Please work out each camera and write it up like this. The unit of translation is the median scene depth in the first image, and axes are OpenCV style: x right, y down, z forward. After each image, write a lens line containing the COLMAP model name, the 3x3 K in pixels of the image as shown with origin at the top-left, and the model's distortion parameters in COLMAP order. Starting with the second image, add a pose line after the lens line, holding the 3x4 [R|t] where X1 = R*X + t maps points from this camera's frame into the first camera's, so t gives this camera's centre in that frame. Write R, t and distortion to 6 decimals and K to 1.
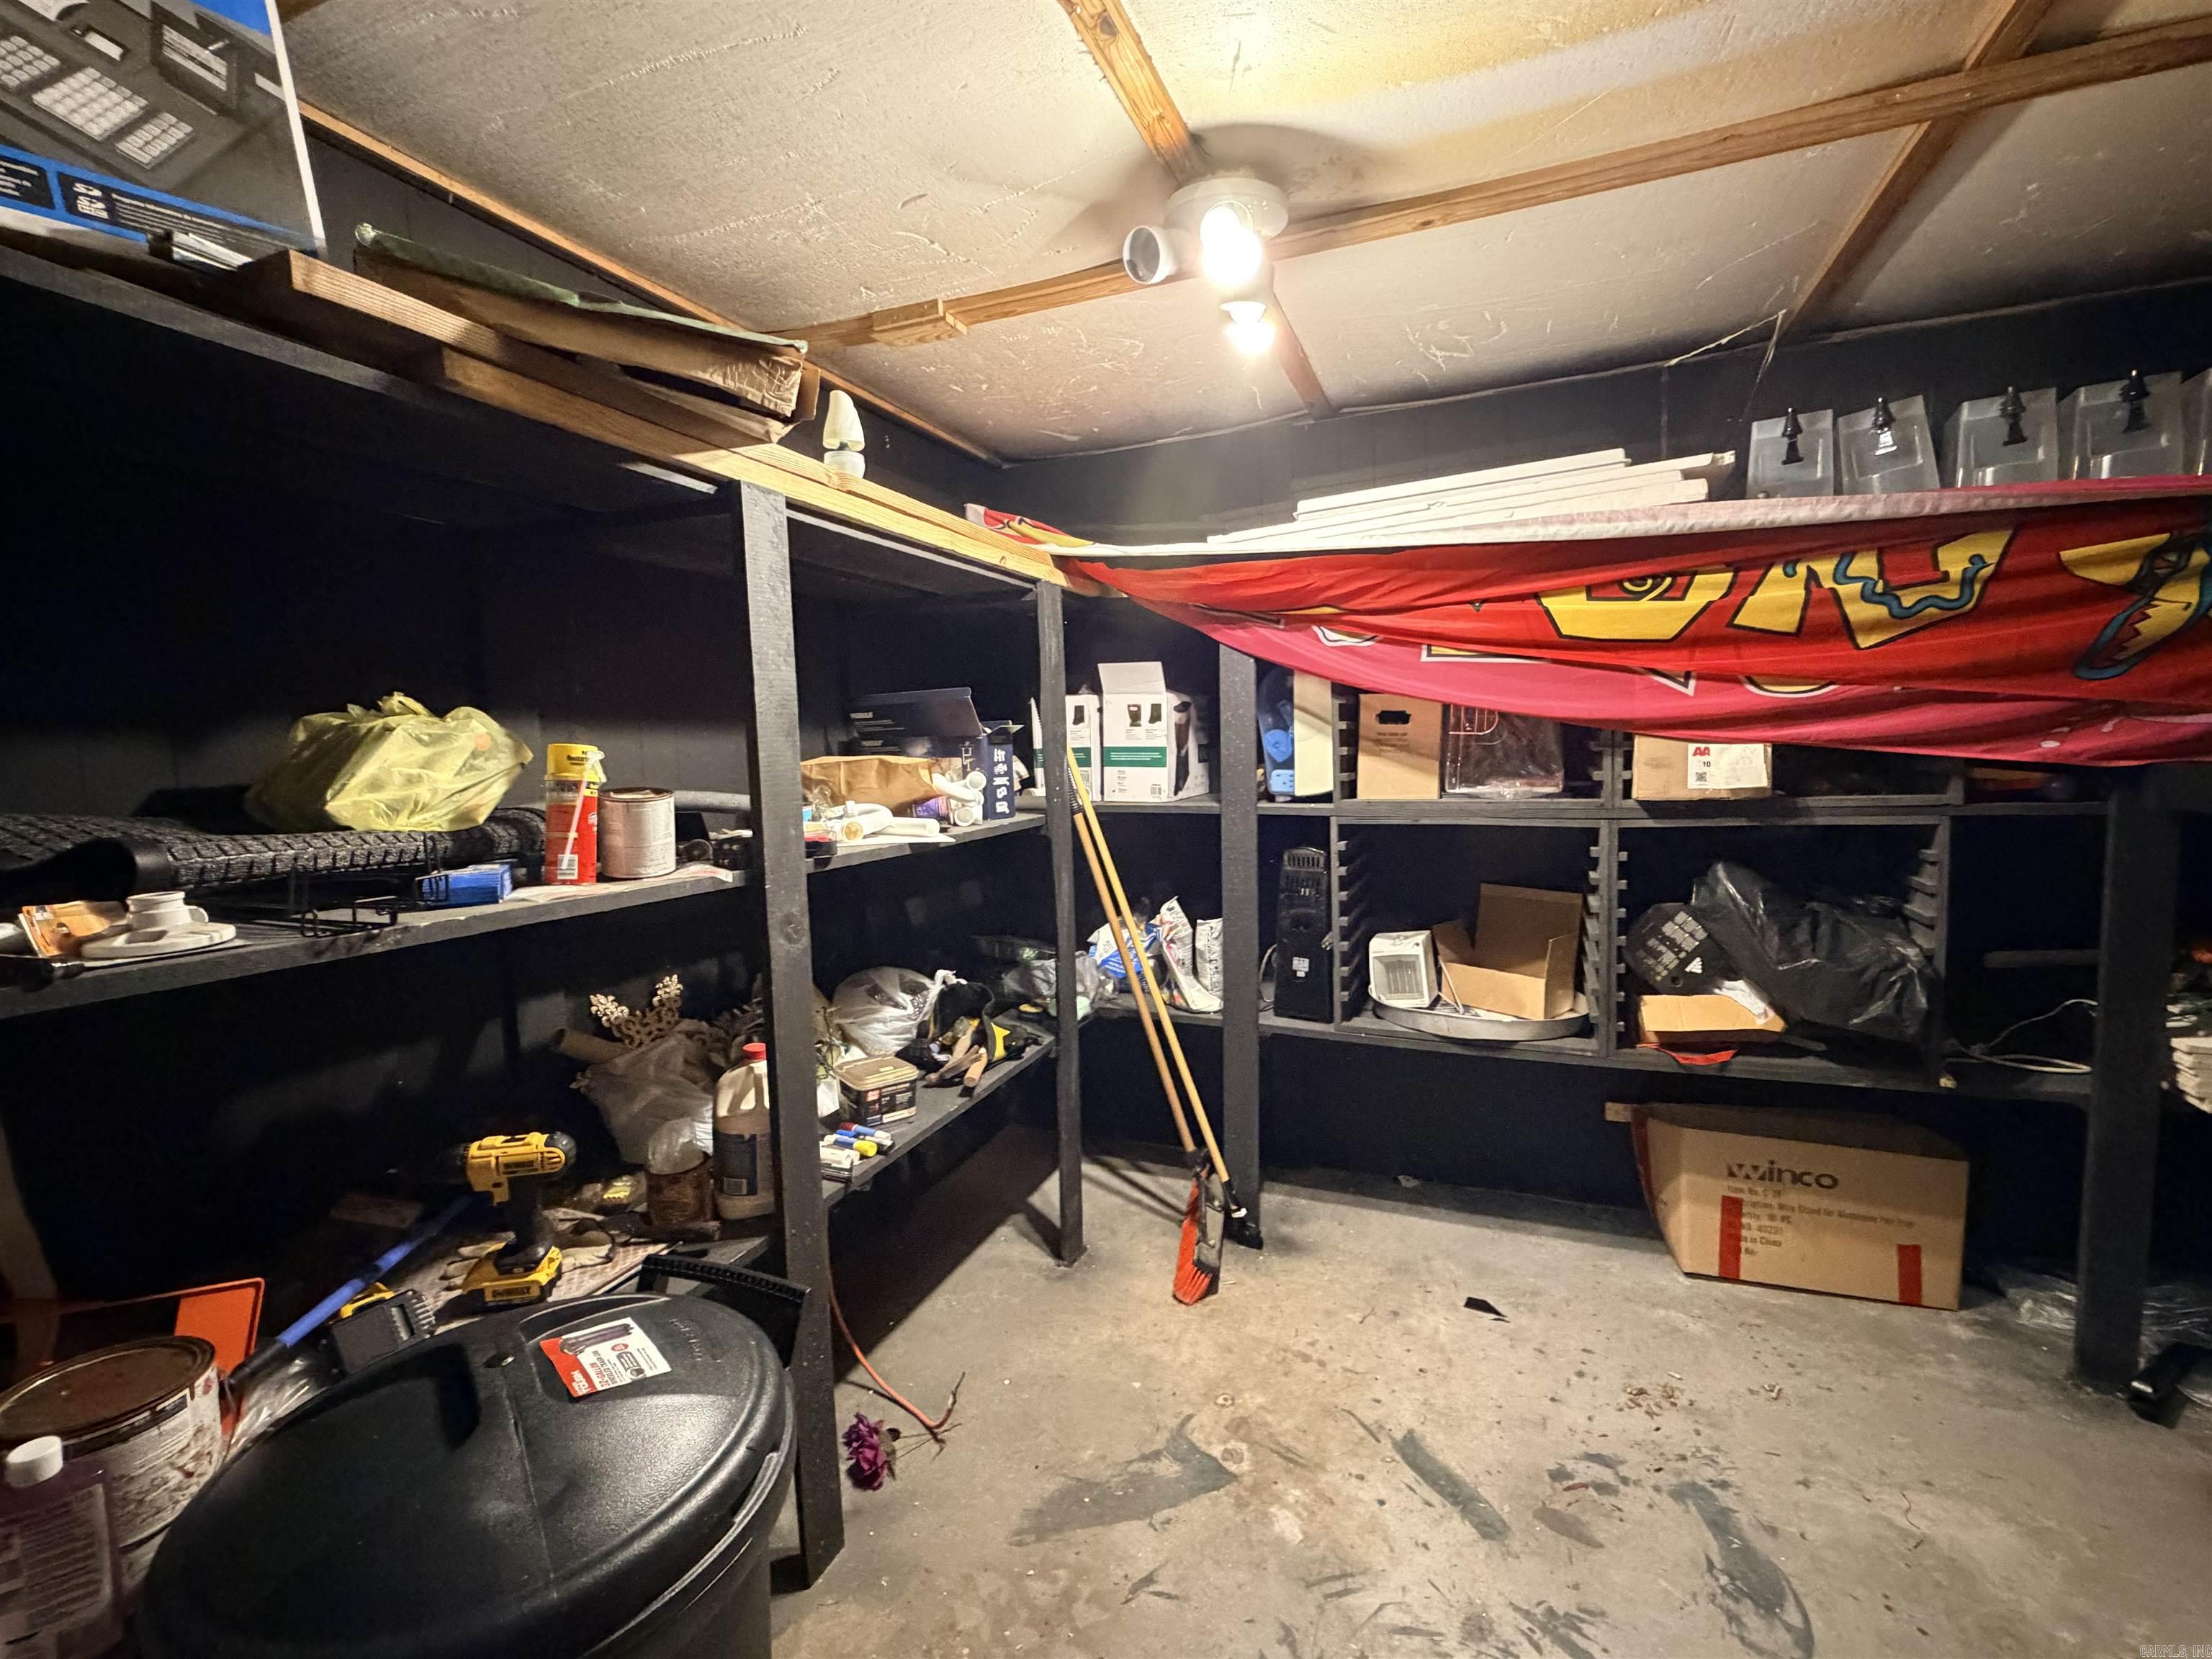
lens RADIAL K [[978.7, 0, 1103.4], [0, 978.7, 832.1], [0, 0, 1]] dist [-0.002364, 0.000062]
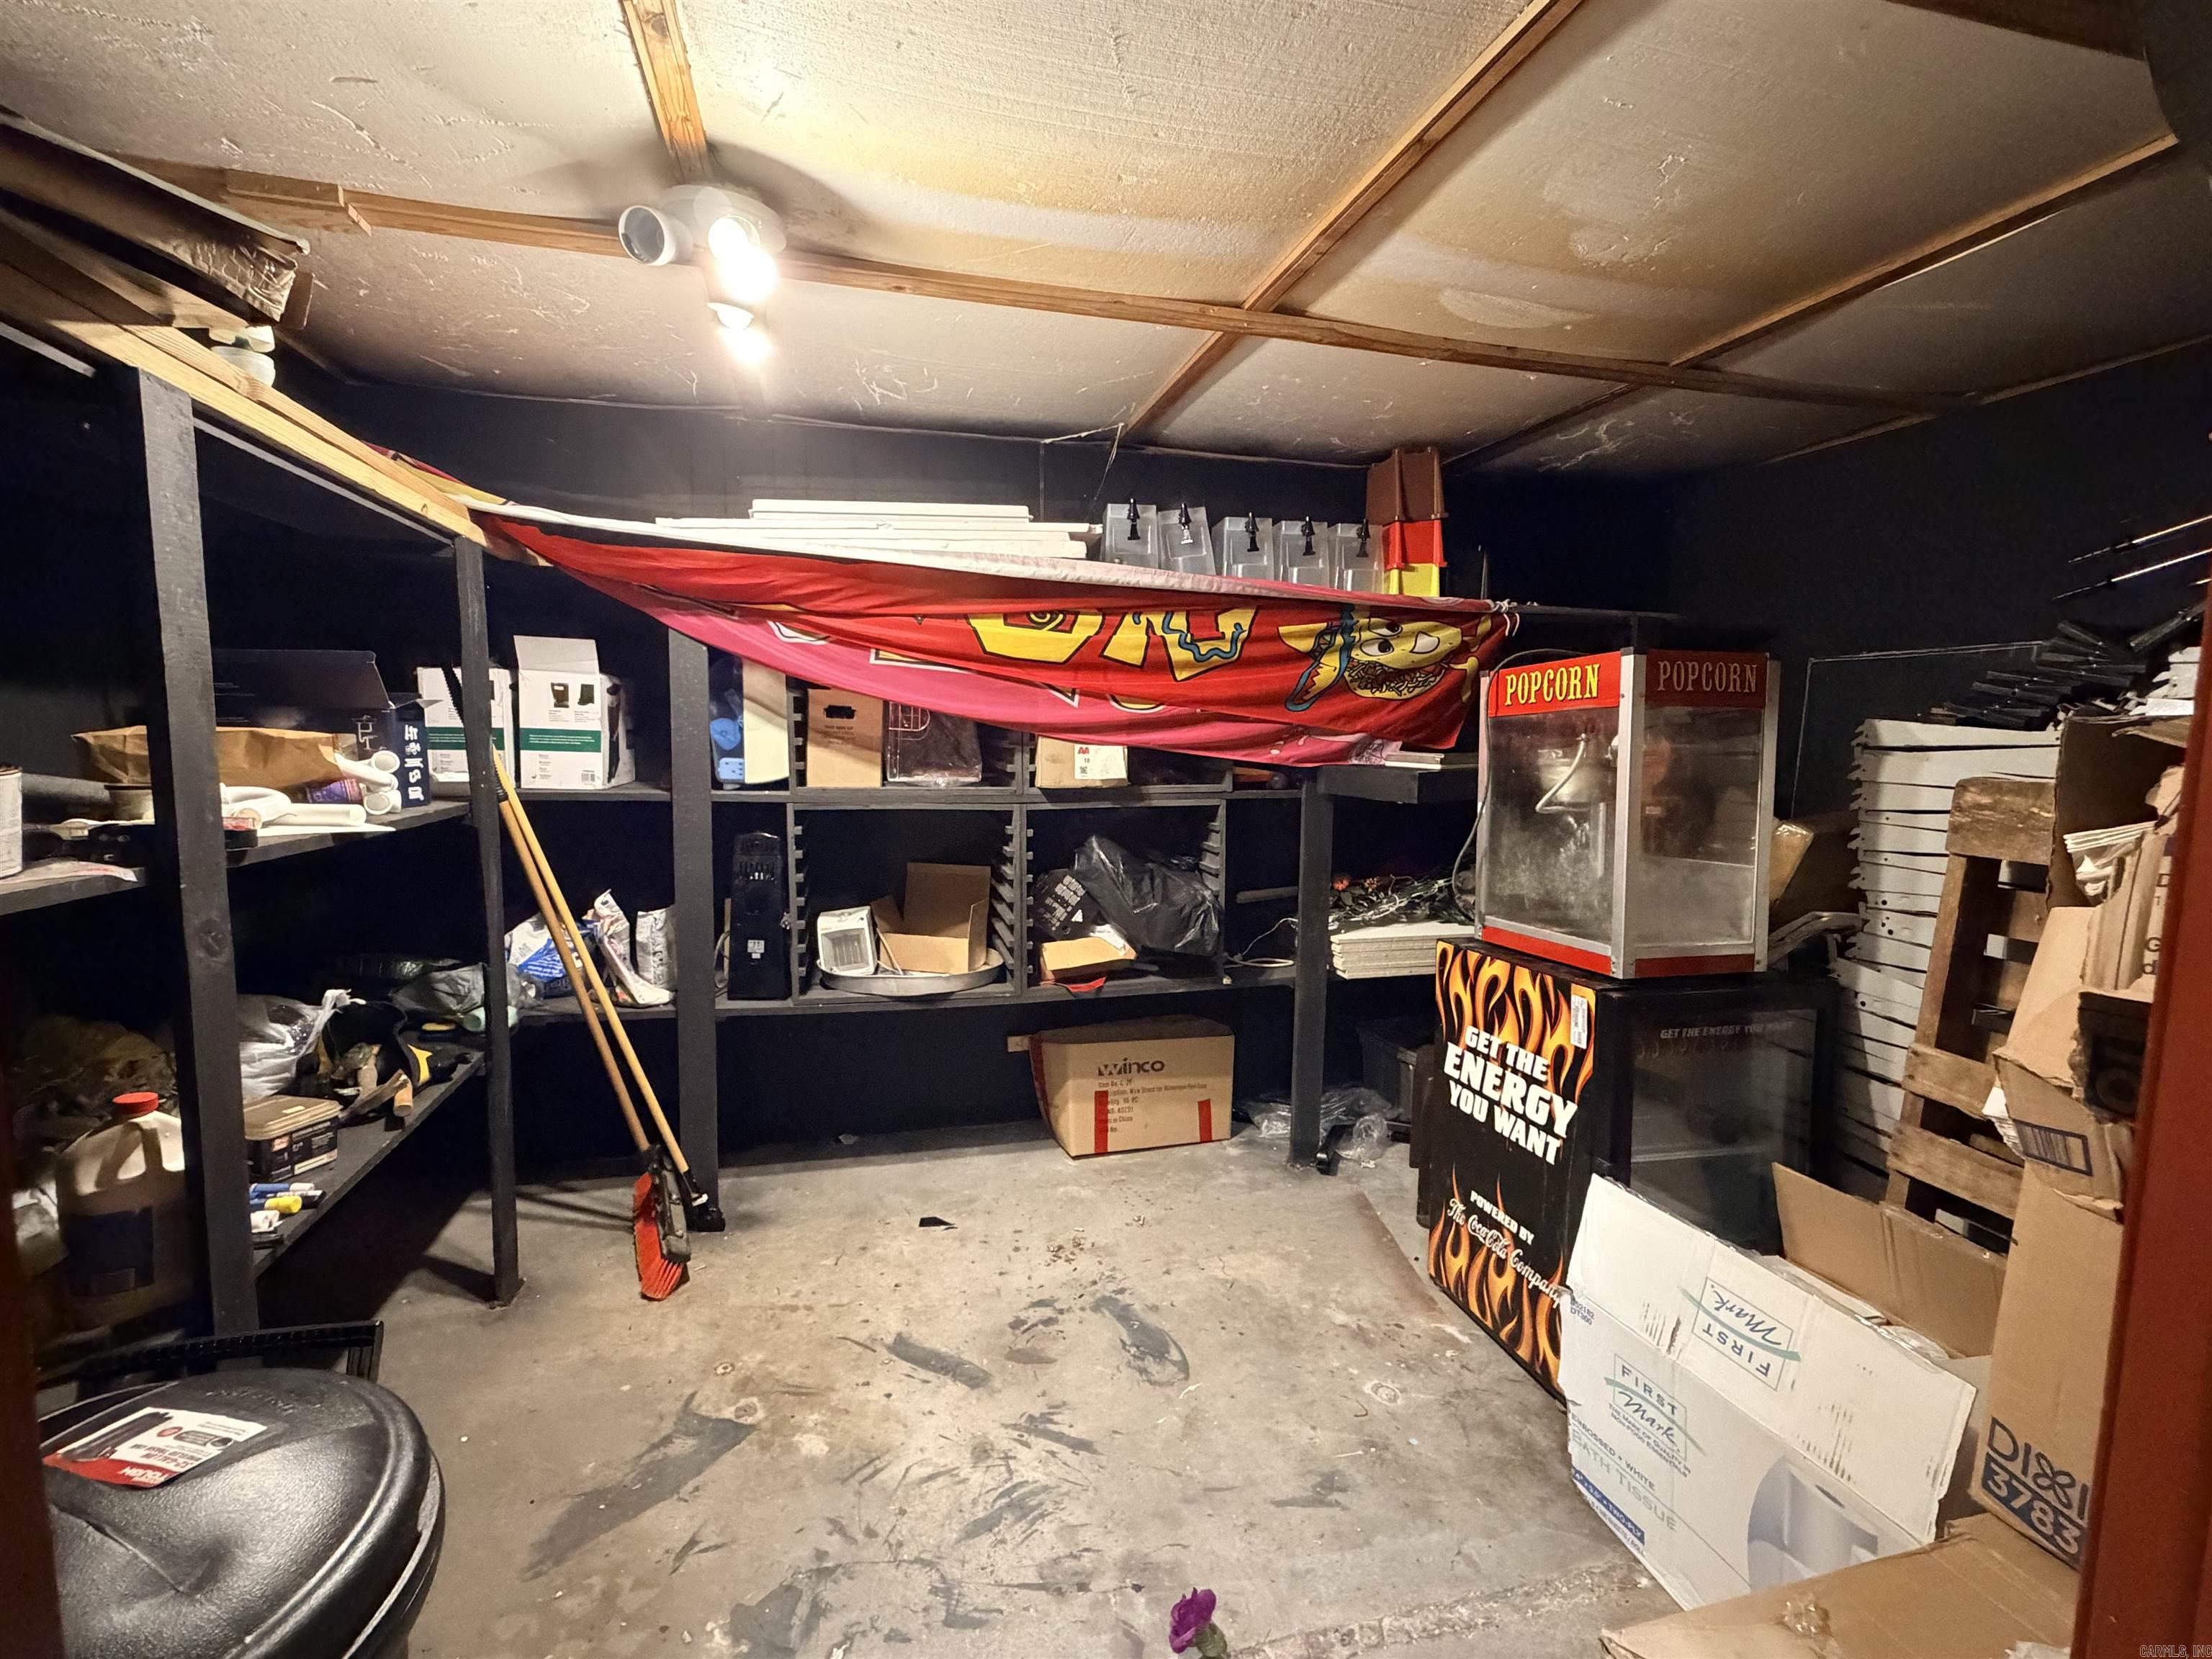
lens RADIAL K [[978.7, 0, 1103.4], [0, 978.7, 832.1], [0, 0, 1]] dist [-0.002364, 0.000062]
pose [[0.798448, -0.022316, 0.601650, -0.153483], [0.019352, 0.999748, 0.011400, 0.011893], [-0.601753, 0.002541, 0.798678, -0.058525]]
